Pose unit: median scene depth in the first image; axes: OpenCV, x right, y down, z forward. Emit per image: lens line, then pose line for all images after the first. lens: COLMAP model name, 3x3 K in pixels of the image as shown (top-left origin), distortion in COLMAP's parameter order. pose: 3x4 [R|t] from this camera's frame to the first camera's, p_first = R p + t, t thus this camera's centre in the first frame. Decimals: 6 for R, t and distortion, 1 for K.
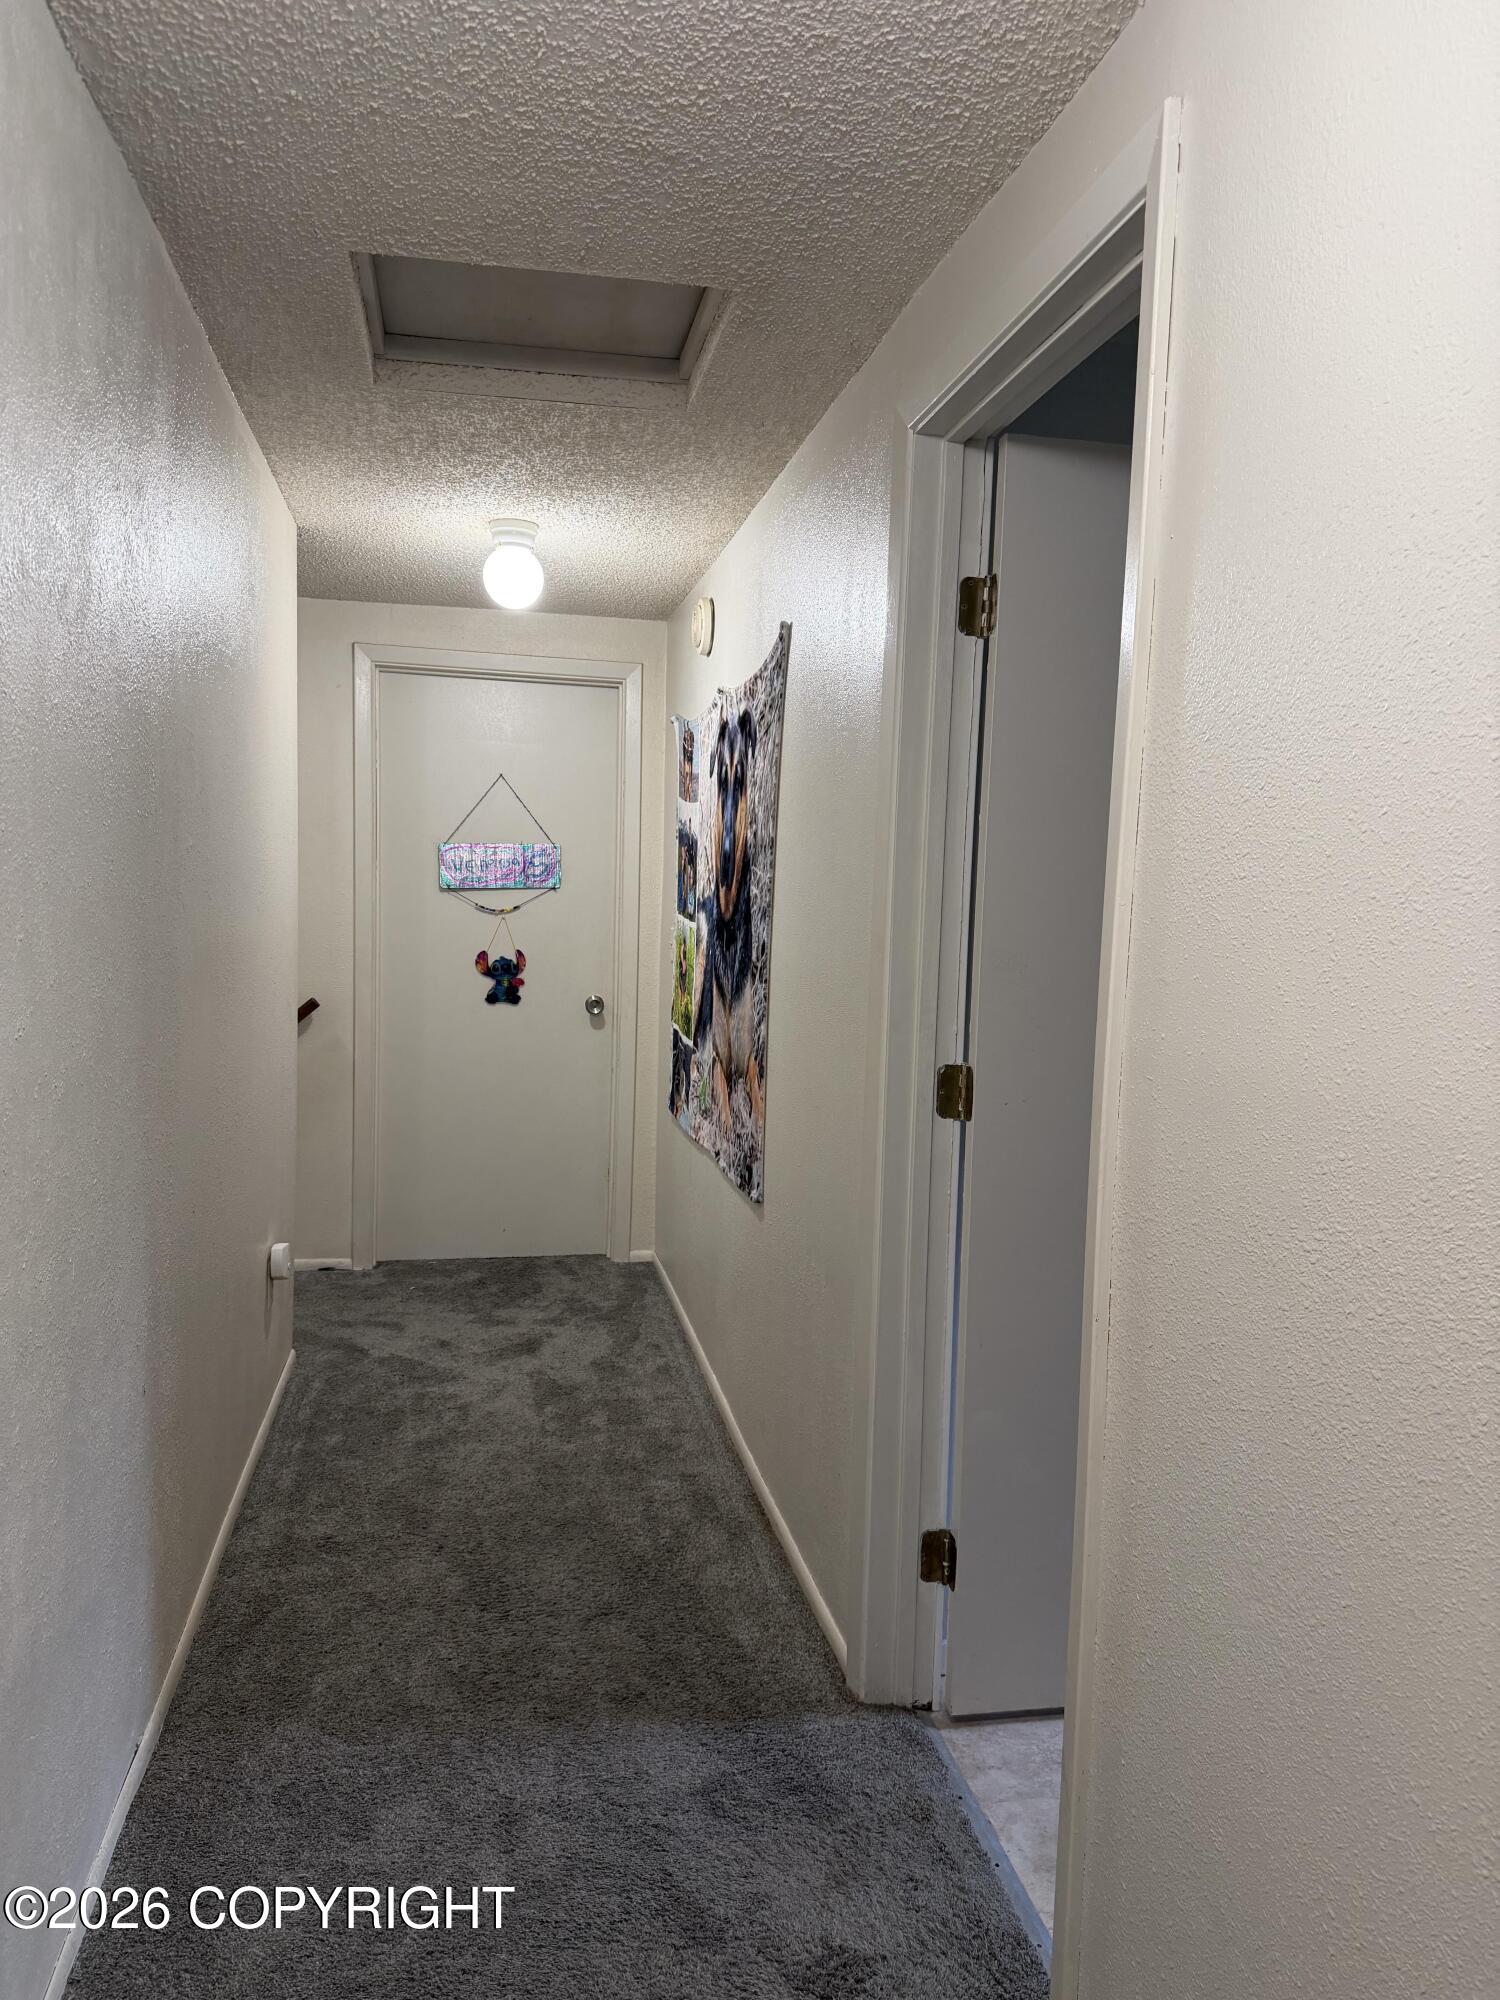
lens RADIAL K [[1416.0, 0, 749.5], [0, 1416.0, 1000.3], [0, 0, 1]] dist [0.009657, 0.000759]
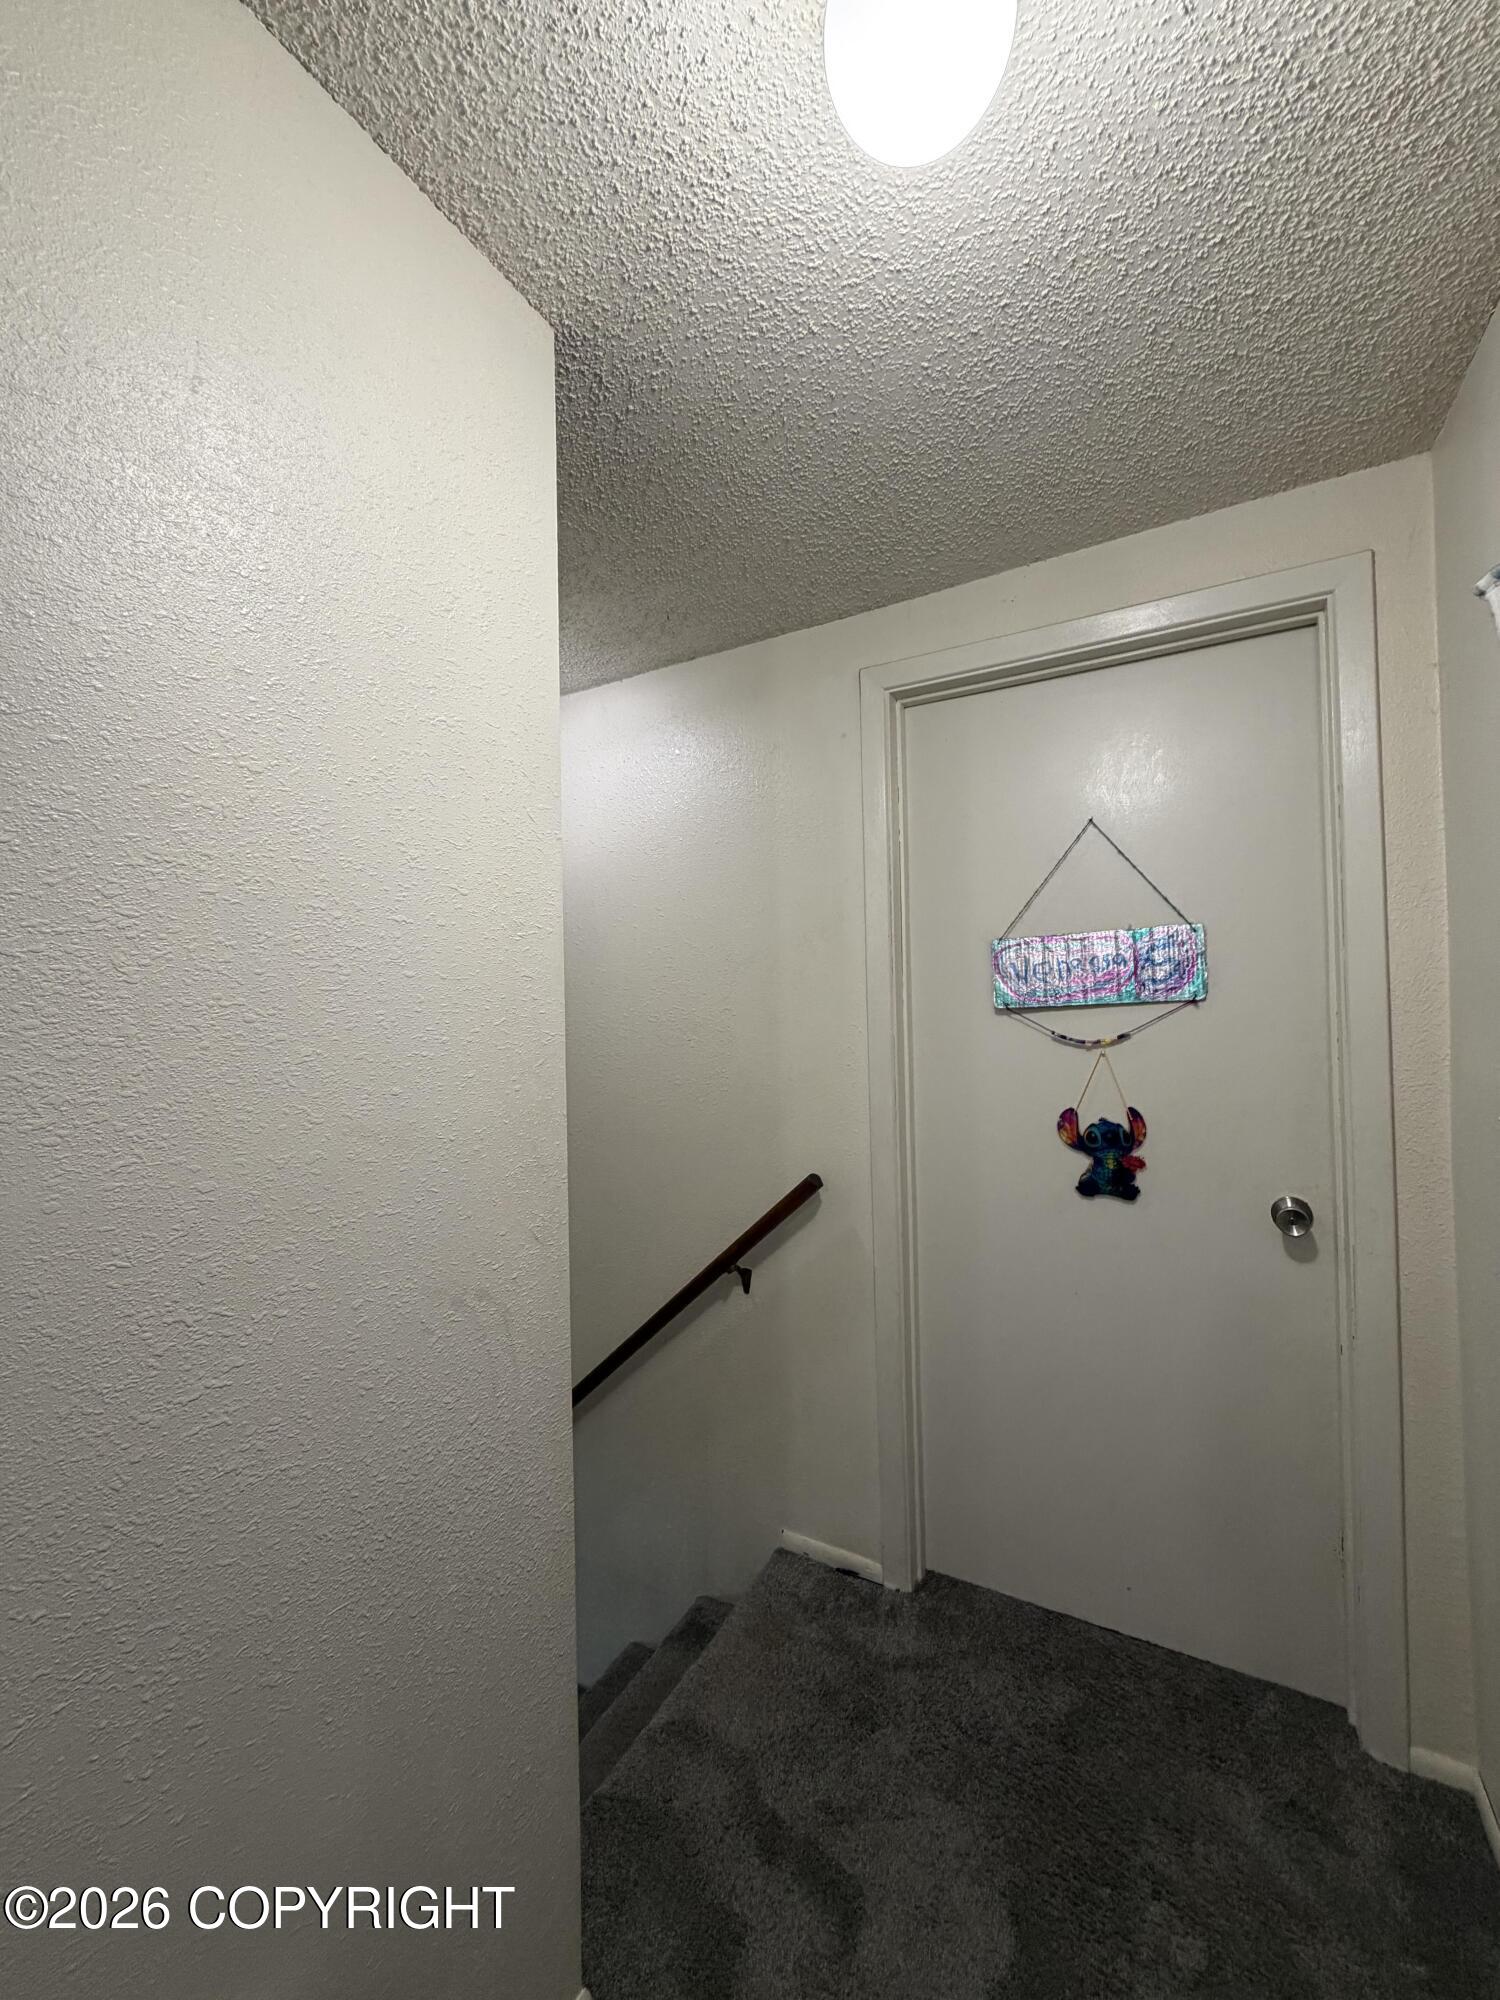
lens RADIAL K [[802.8, 0, 756.8], [0, 802.8, 992.4], [0, 0, 1]] dist [0.004366, -0.000438]
pose [[0.776658, -0.055840, -0.627442, -0.072350], [-0.012094, 0.994558, -0.103482, -0.047248], [0.629806, 0.087958, 0.771756, 0.643228]]
